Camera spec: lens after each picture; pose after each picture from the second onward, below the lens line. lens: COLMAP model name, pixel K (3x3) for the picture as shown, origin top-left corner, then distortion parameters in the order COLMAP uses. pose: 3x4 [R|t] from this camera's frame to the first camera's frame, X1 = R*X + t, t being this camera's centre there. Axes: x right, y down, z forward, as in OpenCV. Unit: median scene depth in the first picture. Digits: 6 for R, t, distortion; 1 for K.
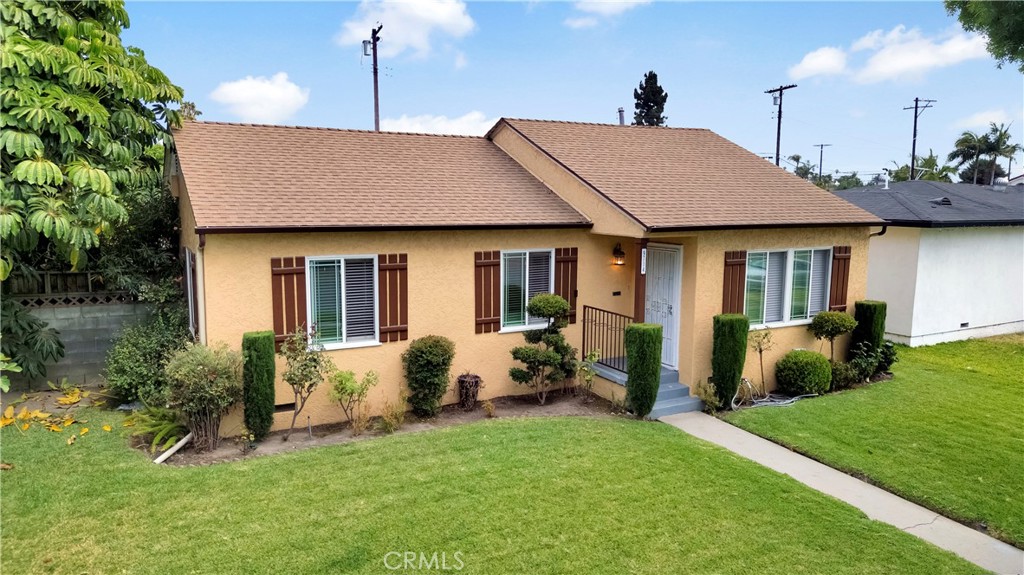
lens RADIAL K [[718.2, 0, 507.1], [0, 718.2, 290.8], [0, 0, 1]] dist [0.023329, -0.007157]
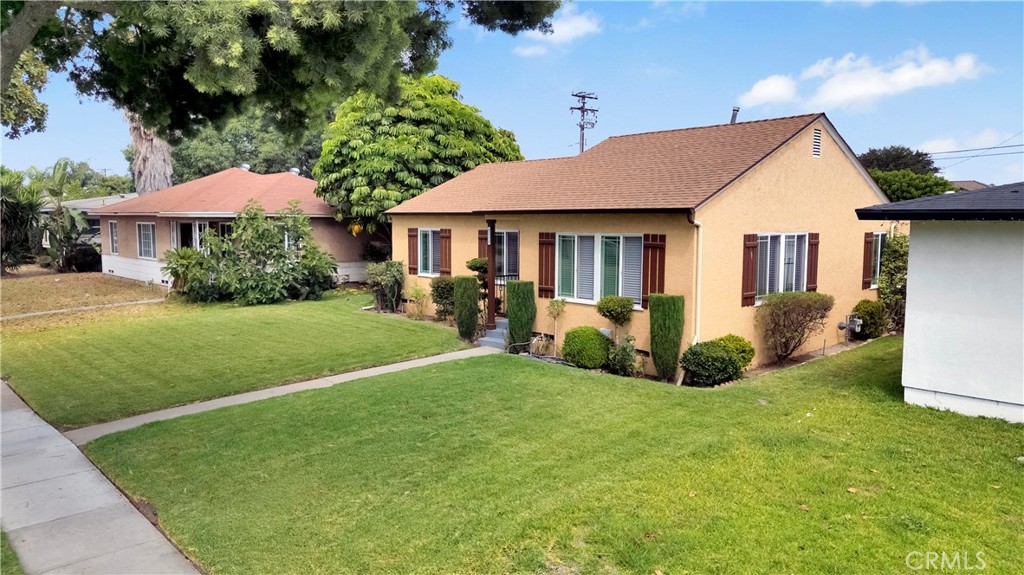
lens RADIAL K [[718.2, 0, 511.1], [0, 718.2, 295.5], [0, 0, 1]] dist [0.023329, -0.007157]
pose [[0.258050, 0.092294, -0.961713, 1.582993], [-0.136365, 0.988941, 0.058317, -0.012690], [0.956459, 0.116096, 0.267782, 0.668448]]
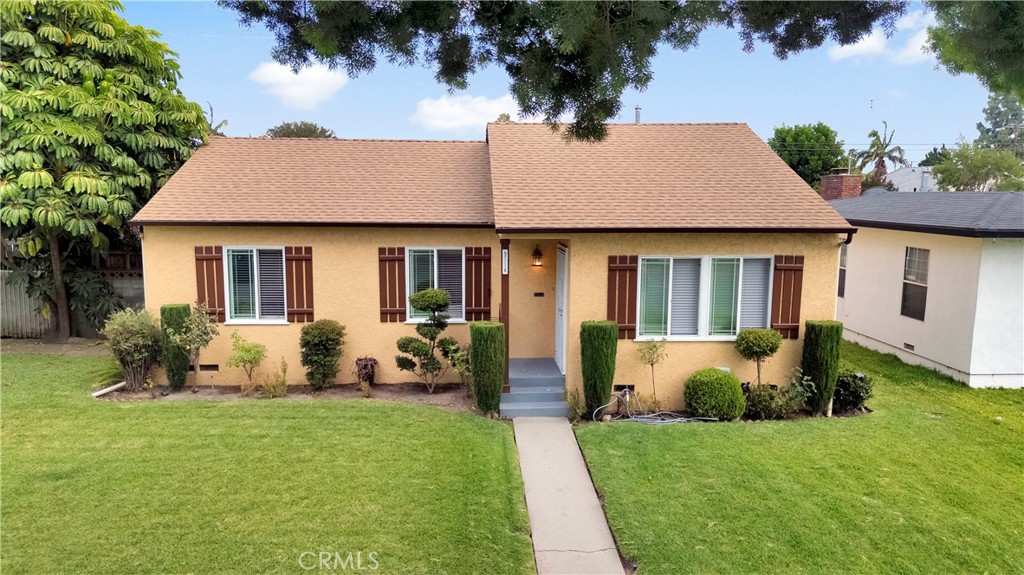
lens RADIAL K [[718.2, 0, 506.6], [0, 718.2, 289.7], [0, 0, 1]] dist [0.023329, -0.007157]
pose [[0.903912, 0.055207, -0.424140, 0.619927], [-0.056520, 0.998356, 0.009496, -0.011343], [0.423968, 0.015389, 0.905547, 0.087179]]
